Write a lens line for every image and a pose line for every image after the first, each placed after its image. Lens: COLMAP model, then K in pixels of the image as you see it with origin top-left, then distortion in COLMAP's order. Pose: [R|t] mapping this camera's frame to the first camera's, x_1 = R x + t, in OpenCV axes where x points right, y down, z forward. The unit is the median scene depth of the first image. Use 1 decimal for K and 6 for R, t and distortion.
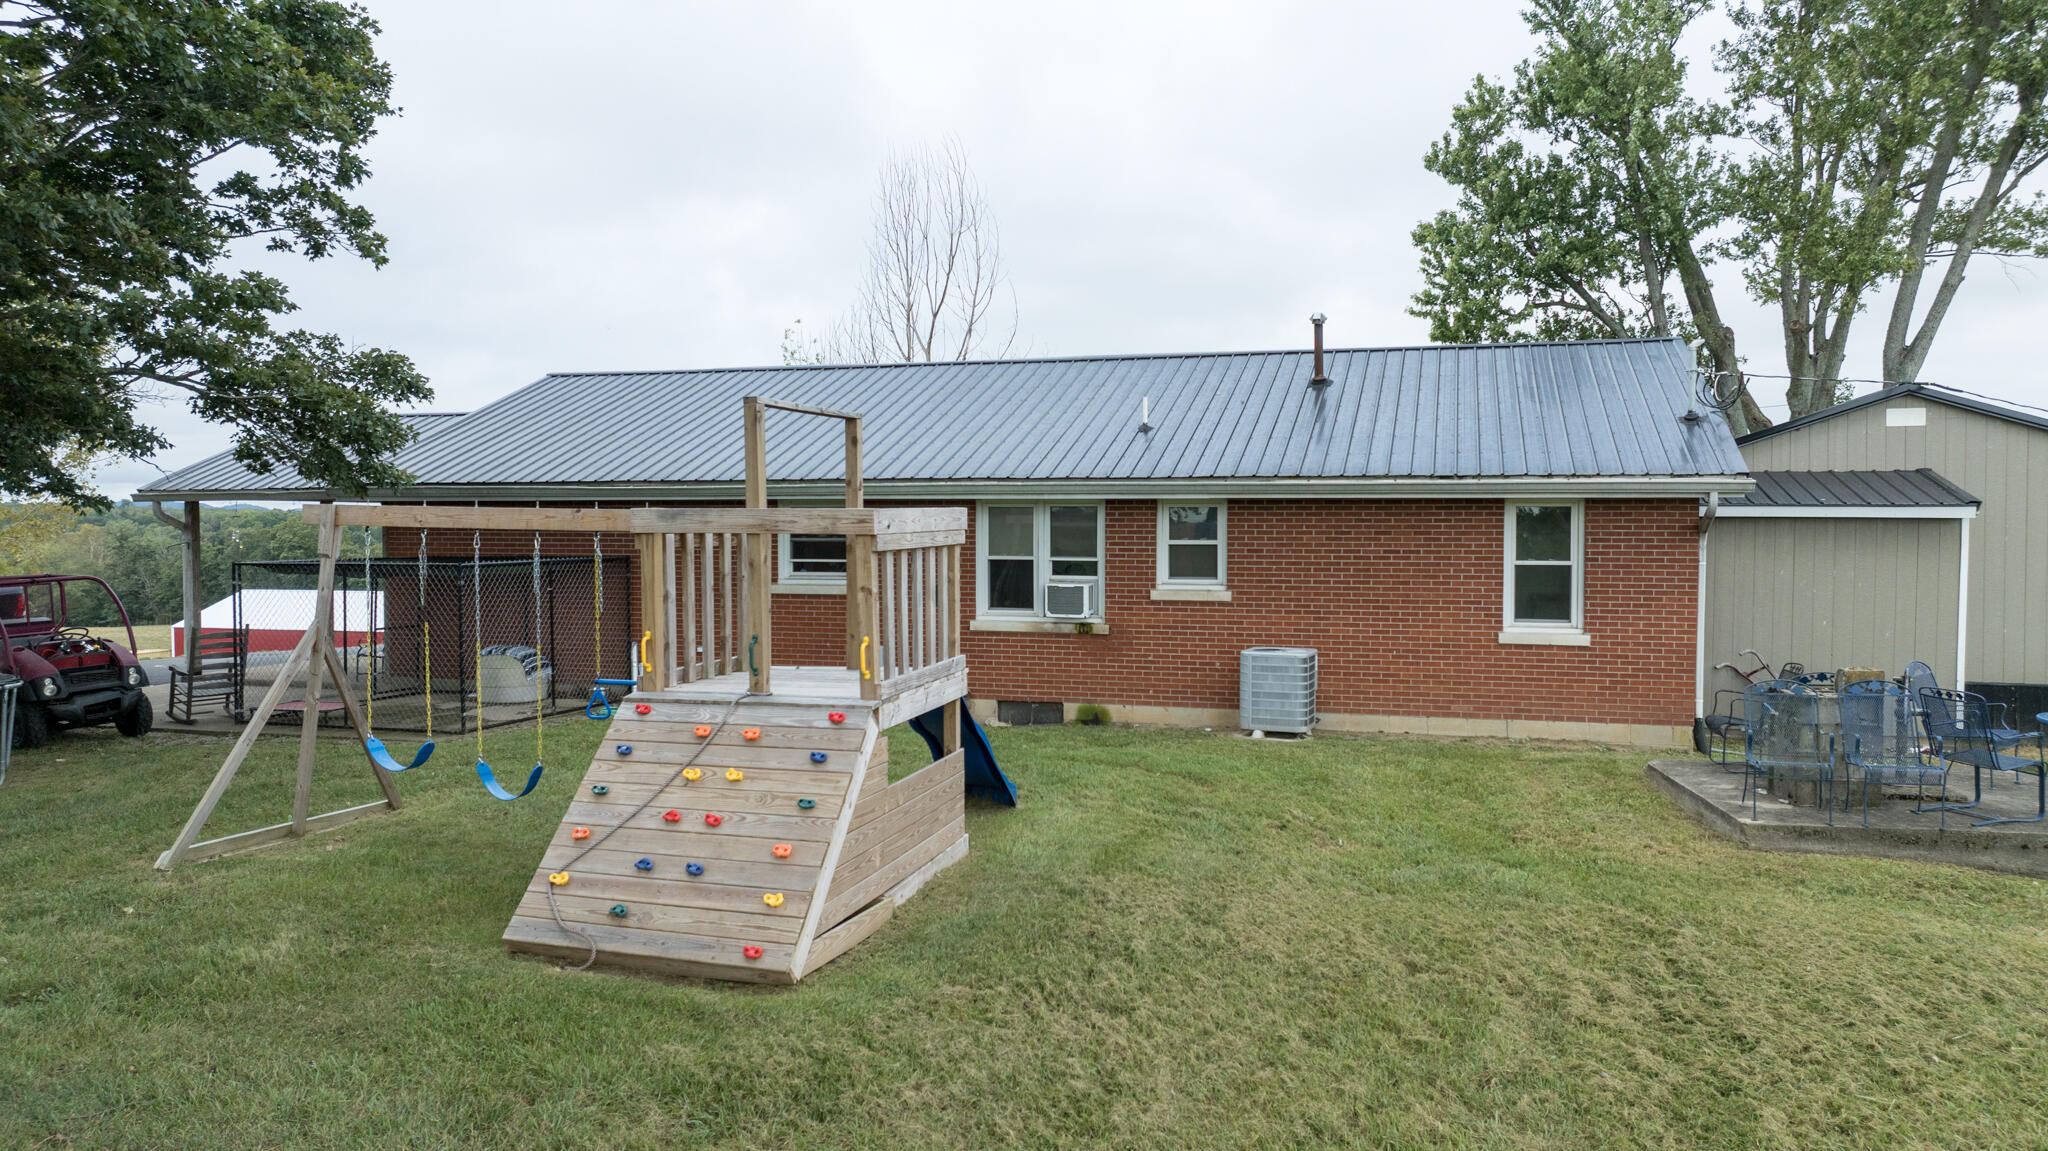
lens RADIAL K [[1418.2, 0, 1021.4], [0, 1418.2, 570.0], [0, 0, 1]] dist [-0.020375, -0.004319]
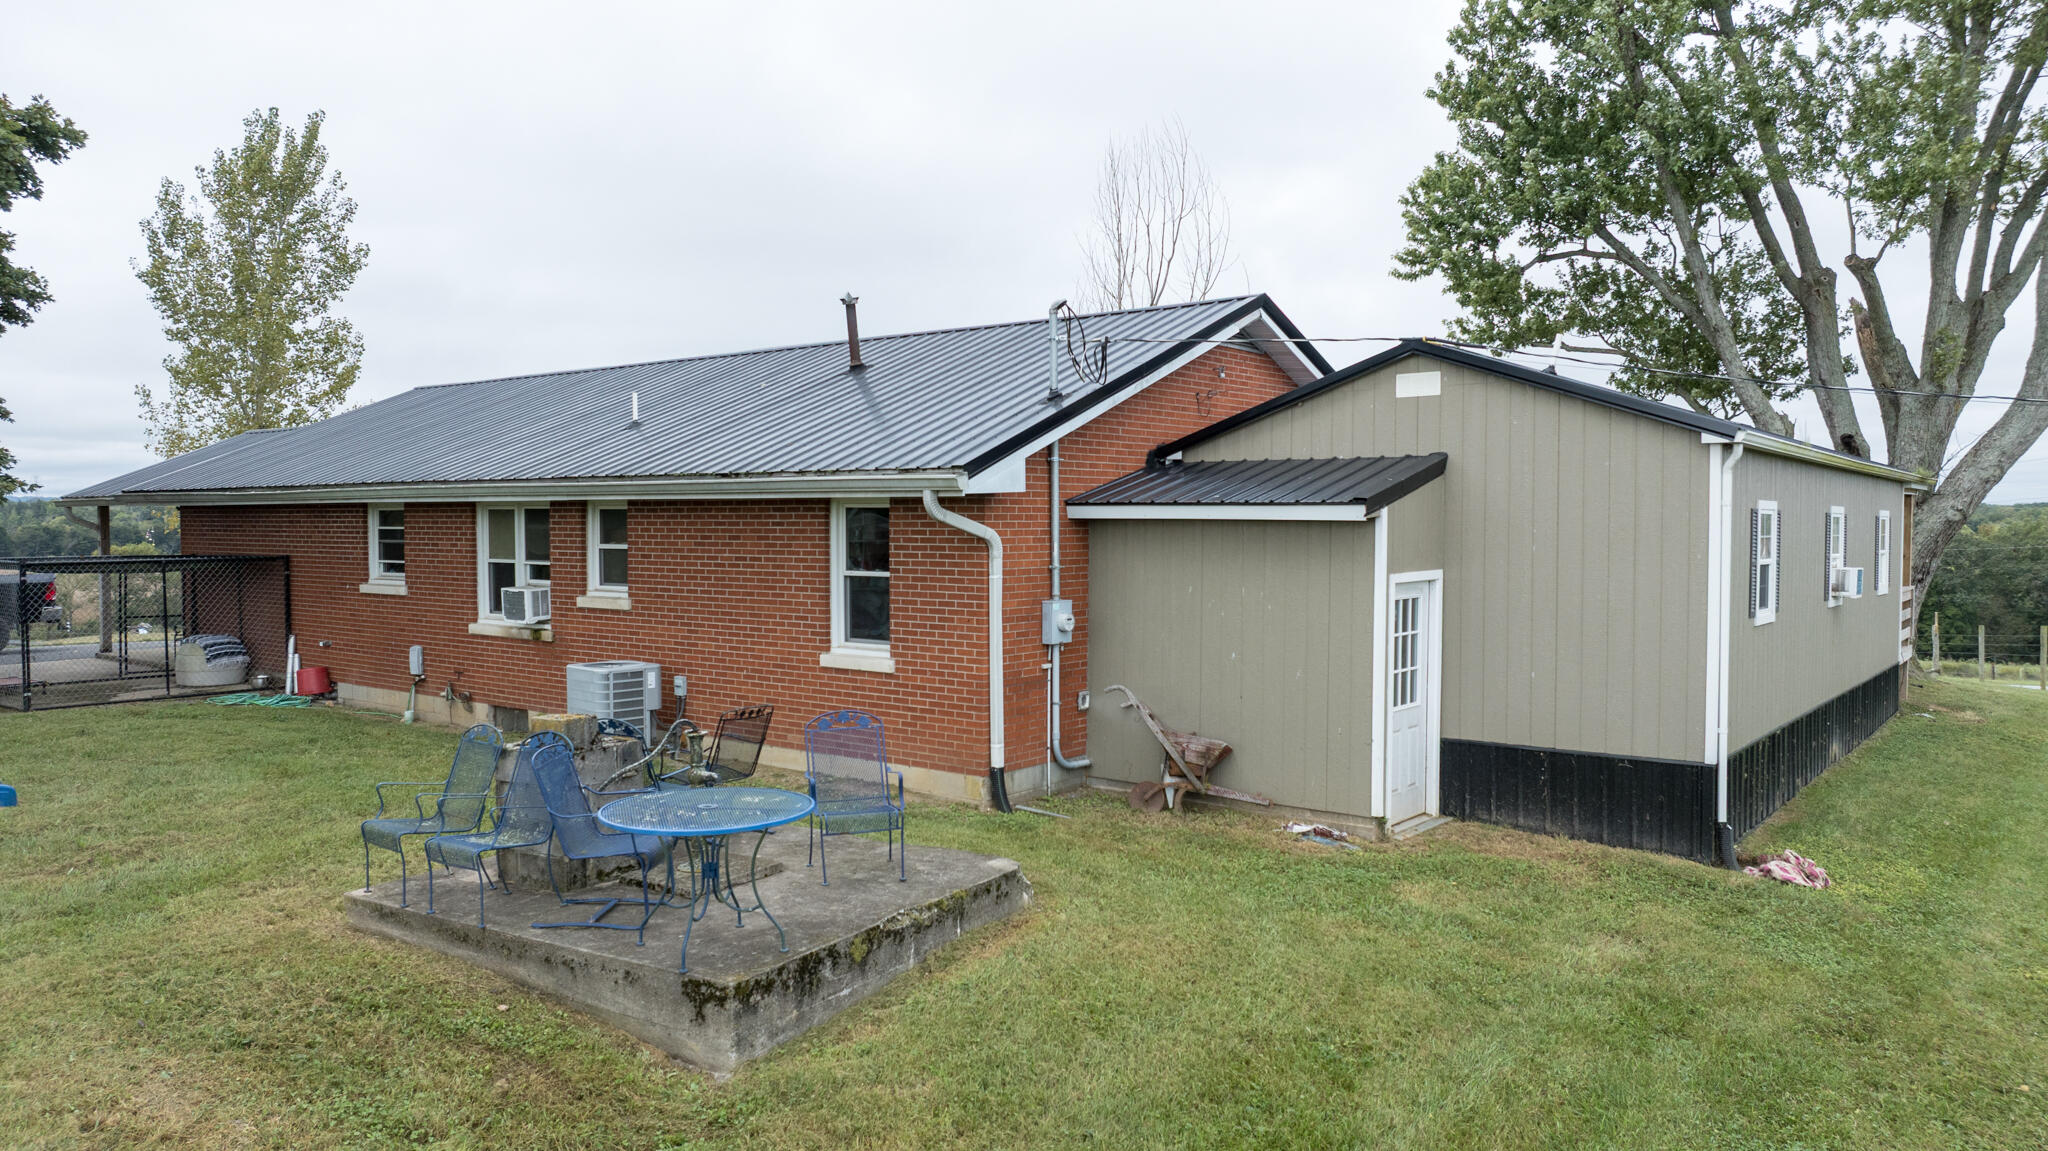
lens RADIAL K [[1418.2, 0, 1022.9], [0, 1418.2, 579.5], [0, 0, 1]] dist [-0.020375, -0.004319]
pose [[0.927981, 0.014771, -0.372333, 0.710602], [-0.010731, 0.999859, 0.012921, -0.012556], [0.372472, -0.007995, 0.928009, 0.221172]]
